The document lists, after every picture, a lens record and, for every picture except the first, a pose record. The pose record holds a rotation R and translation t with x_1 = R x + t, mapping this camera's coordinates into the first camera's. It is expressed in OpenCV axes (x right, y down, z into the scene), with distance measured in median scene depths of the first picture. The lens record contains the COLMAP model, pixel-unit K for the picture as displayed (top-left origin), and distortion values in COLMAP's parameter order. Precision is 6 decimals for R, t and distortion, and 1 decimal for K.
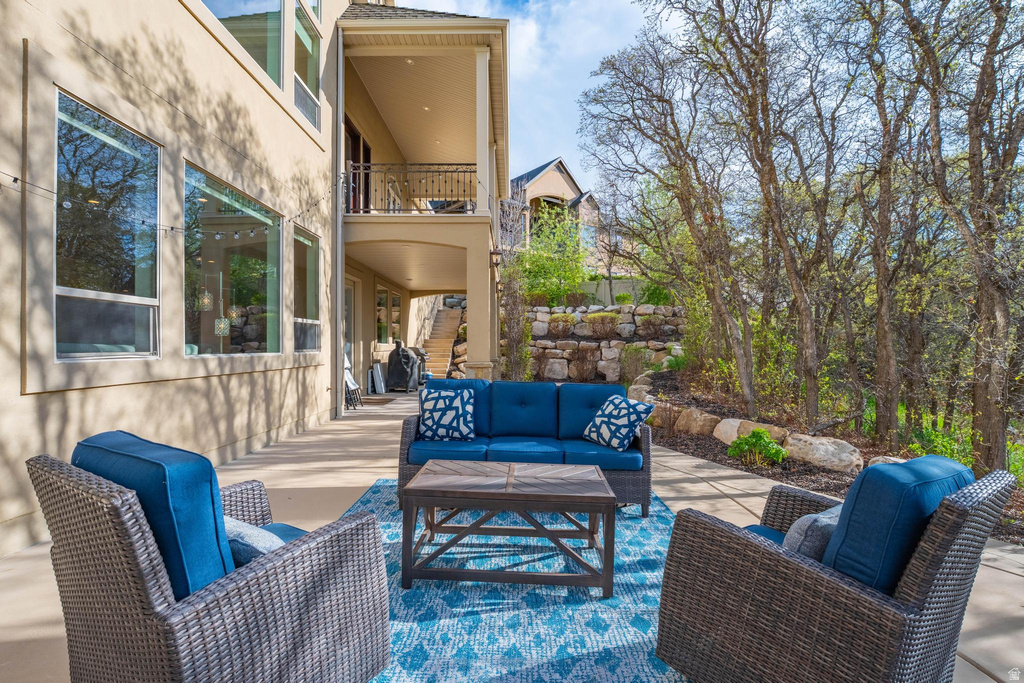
lens RADIAL K [[437.4, 0, 512.7], [0, 437.4, 342.4], [0, 0, 1]] dist [-0.016023, 0.000007]
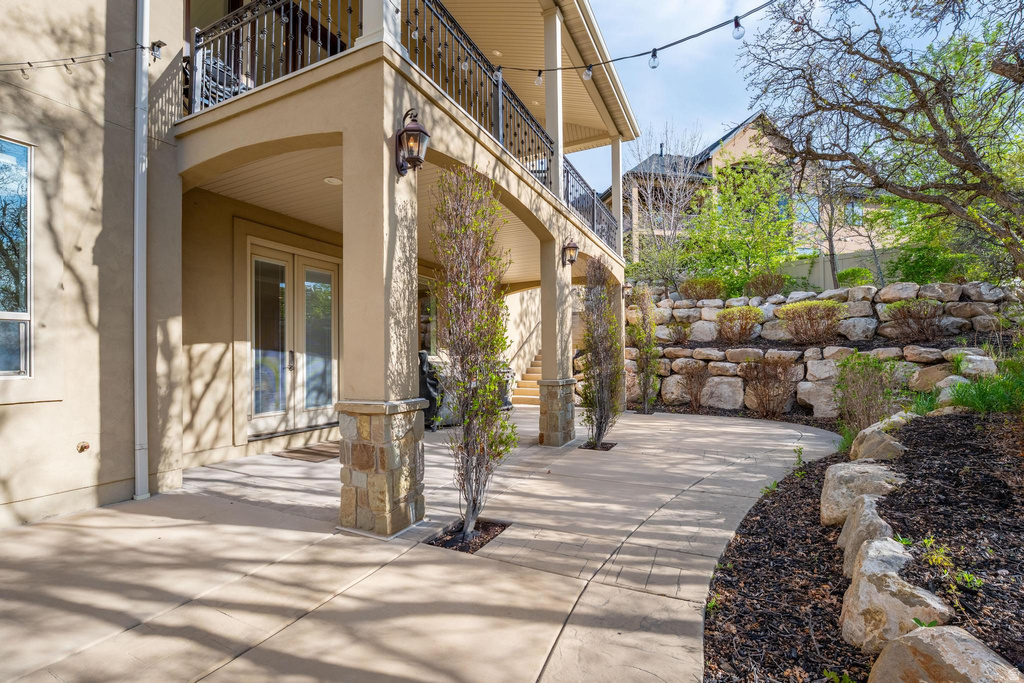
lens RADIAL K [[437.4, 0, 511.7], [0, 437.4, 347.1], [0, 0, 1]] dist [-0.016023, 0.000007]
pose [[0.899073, -0.020079, -0.437338, 0.103788], [0.018280, 0.999798, -0.008324, -0.007102], [0.437417, -0.000510, 0.899259, 0.295229]]
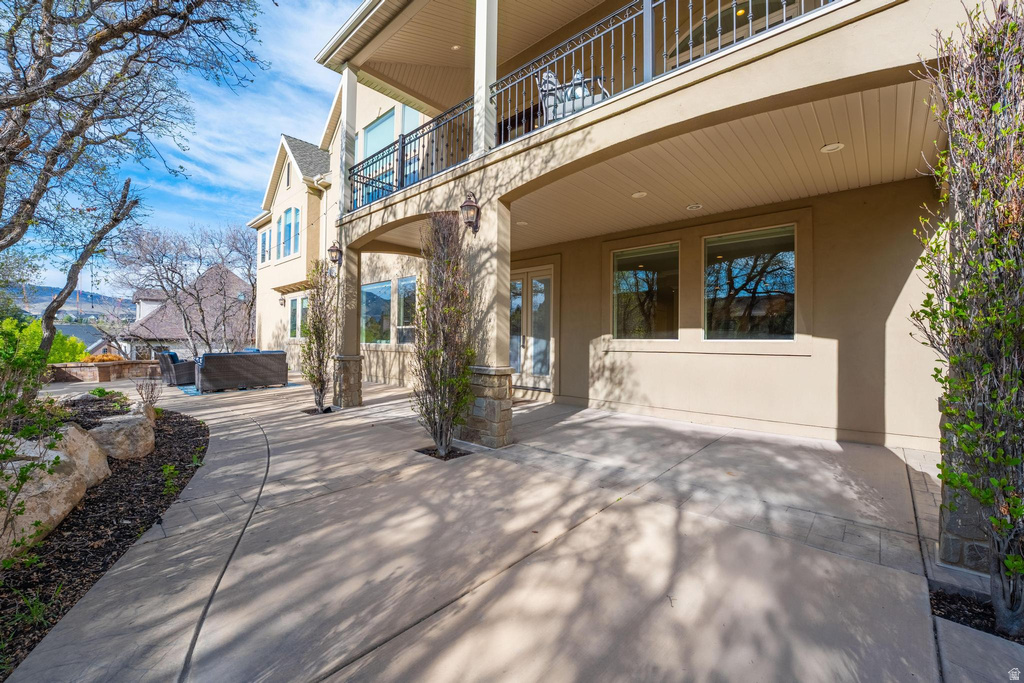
lens RADIAL K [[420.5, 0, 511.7], [0, 420.5, 337.9], [0, 0, 1]] dist [-0.000135, -0.000010]
pose [[-0.695830, -0.019047, -0.717954, 0.199365], [-0.010995, 0.999814, -0.015869, 0.004859], [0.718123, -0.003148, -0.695910, 1.070072]]
